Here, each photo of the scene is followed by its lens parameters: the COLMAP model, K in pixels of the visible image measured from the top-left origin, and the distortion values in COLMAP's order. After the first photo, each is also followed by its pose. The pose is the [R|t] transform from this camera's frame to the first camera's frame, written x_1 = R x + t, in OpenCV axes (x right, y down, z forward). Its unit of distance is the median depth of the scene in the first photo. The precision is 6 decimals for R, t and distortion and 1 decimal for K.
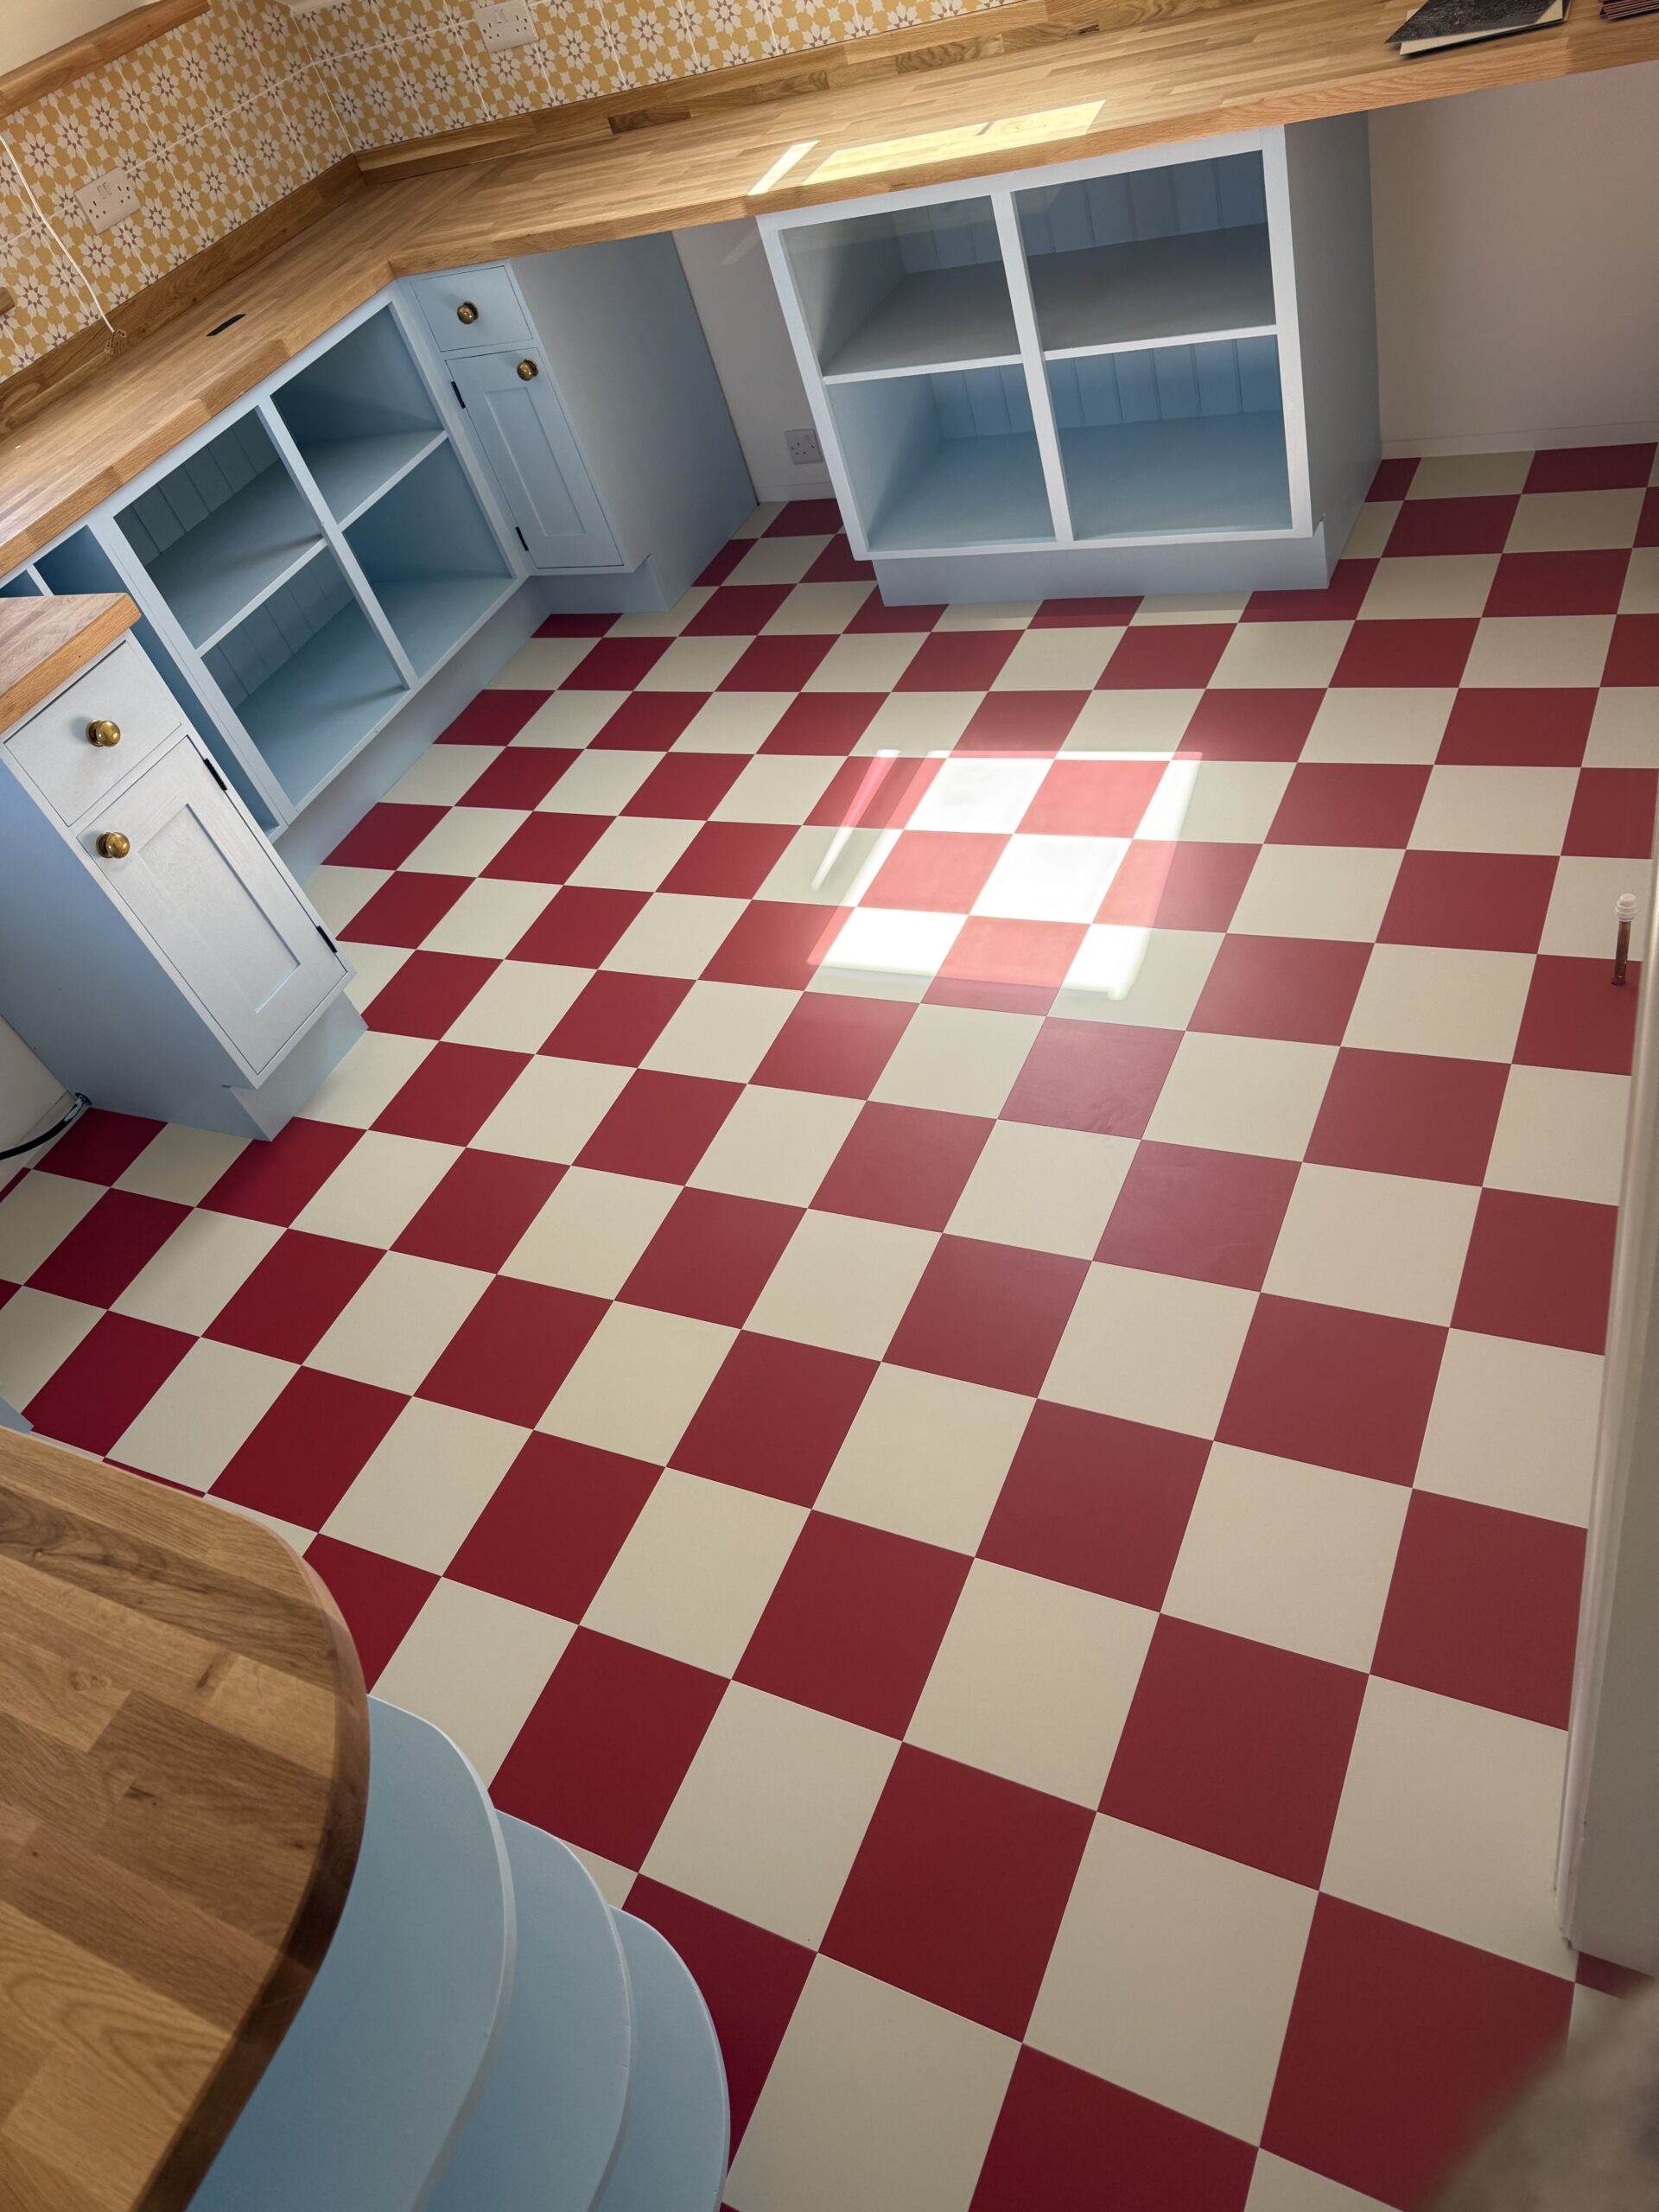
lens RADIAL K [[1583.4, 0, 822.3], [0, 1583.4, 1074.7], [0, 0, 1]] dist [0.114862, -0.209636]
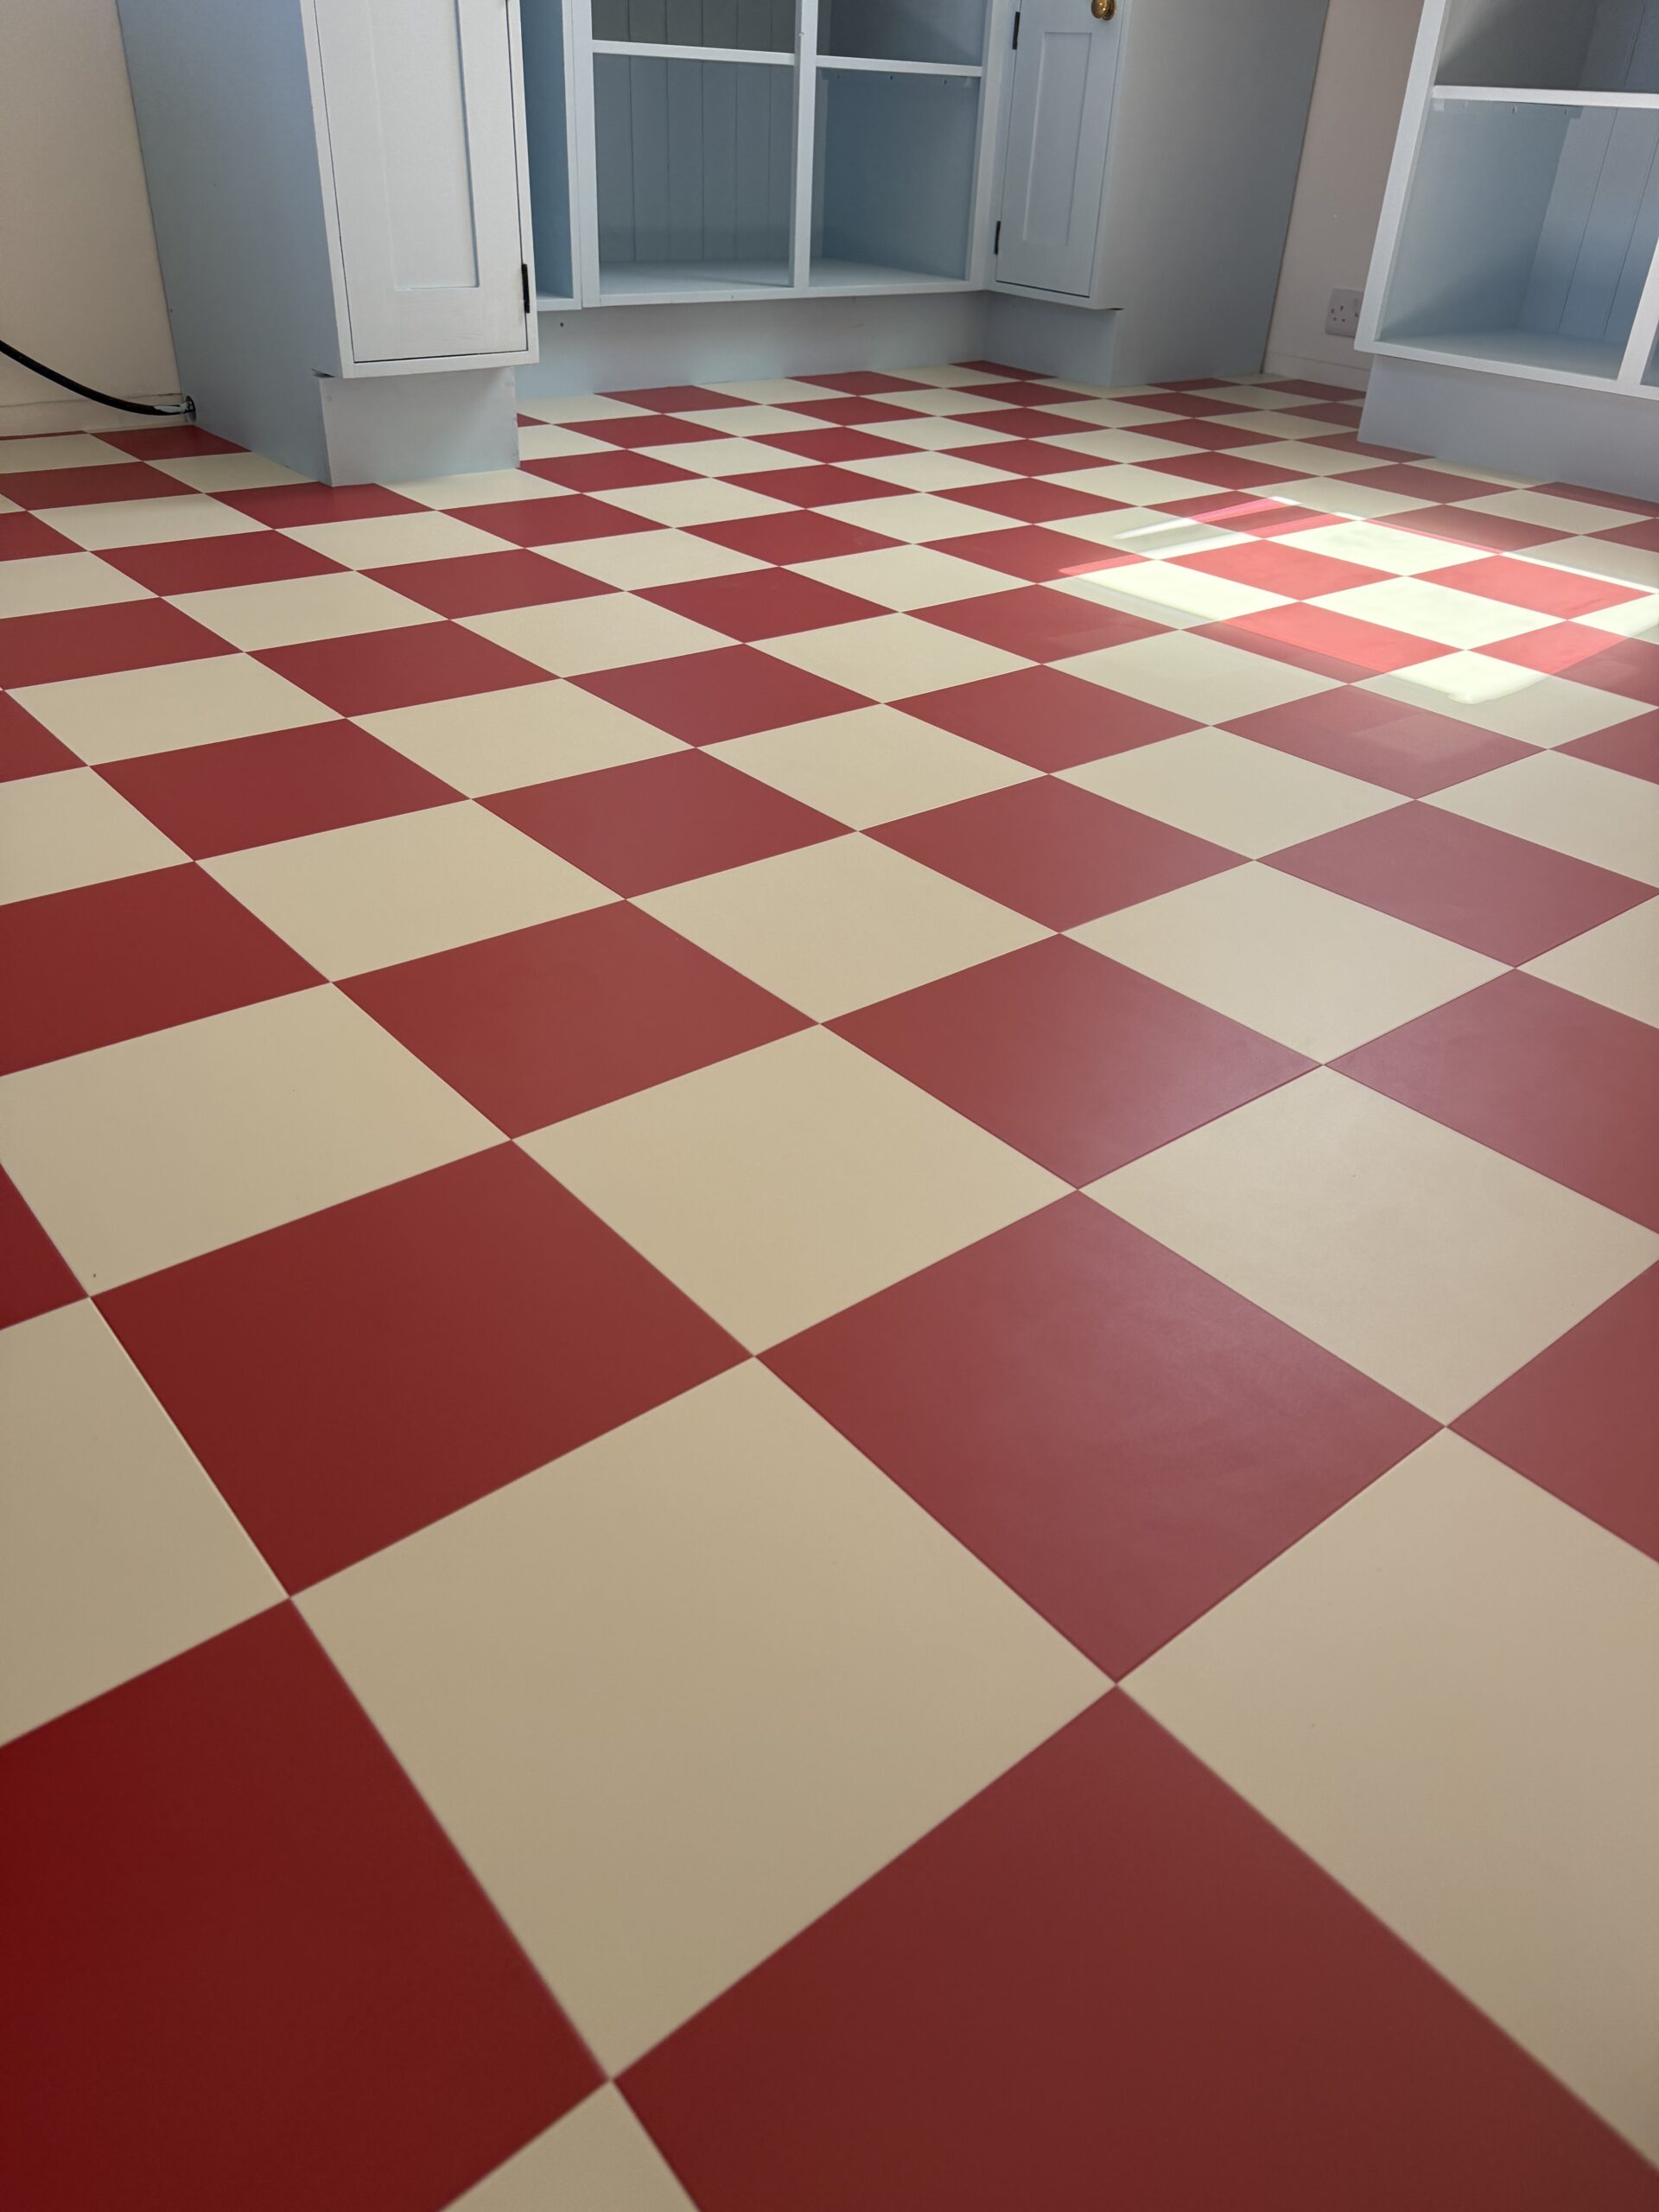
lens RADIAL K [[1583.4, 0, 822.3], [0, 1583.4, 1074.7], [0, 0, 1]] dist [0.114862, -0.209636]
pose [[0.856824, 0.487031, -0.169270, 0.113871], [-0.506605, 0.856286, -0.100626, 0.217070], [0.095936, 0.171972, 0.980419, 0.279917]]
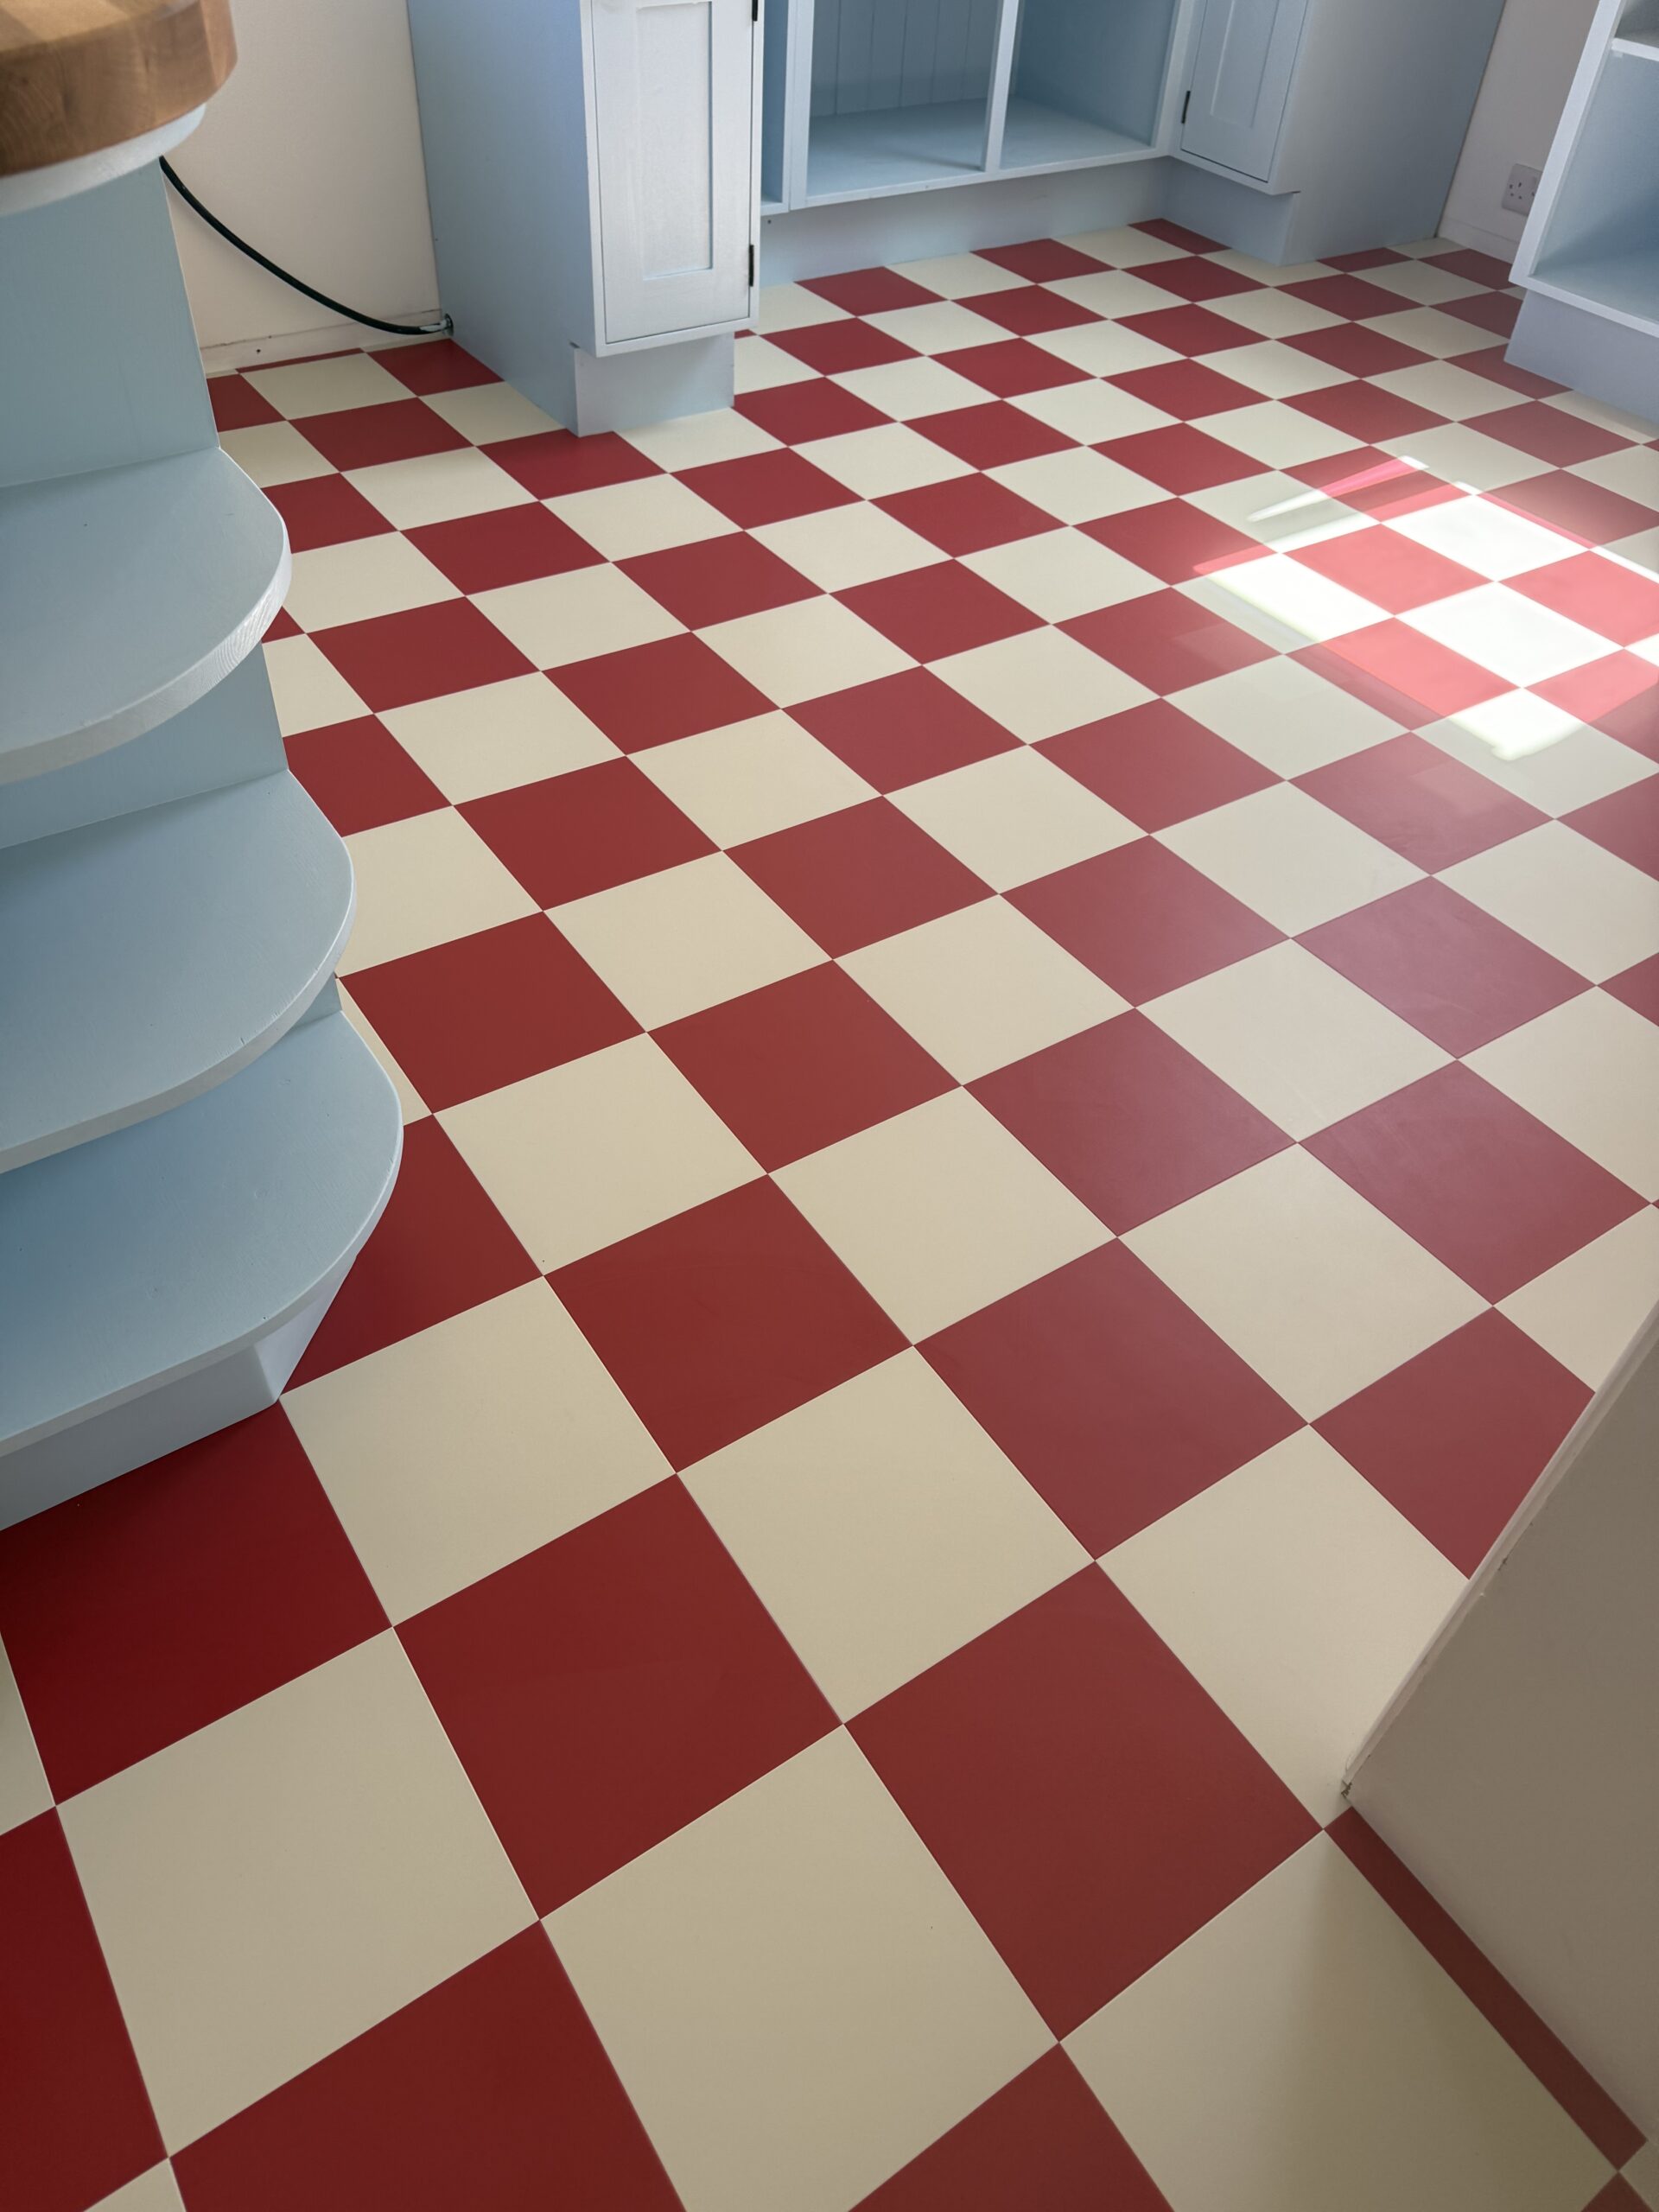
lens RADIAL K [[1584.9, 0, 796.4], [0, 1584.9, 1060.3], [0, 0, 1]] dist [0.078703, -0.121720]
pose [[0.807658, 0.572597, -0.140787, 0.077530], [-0.562788, 0.819814, 0.105713, 0.148541], [0.175951, -0.006147, 0.984380, 0.110263]]
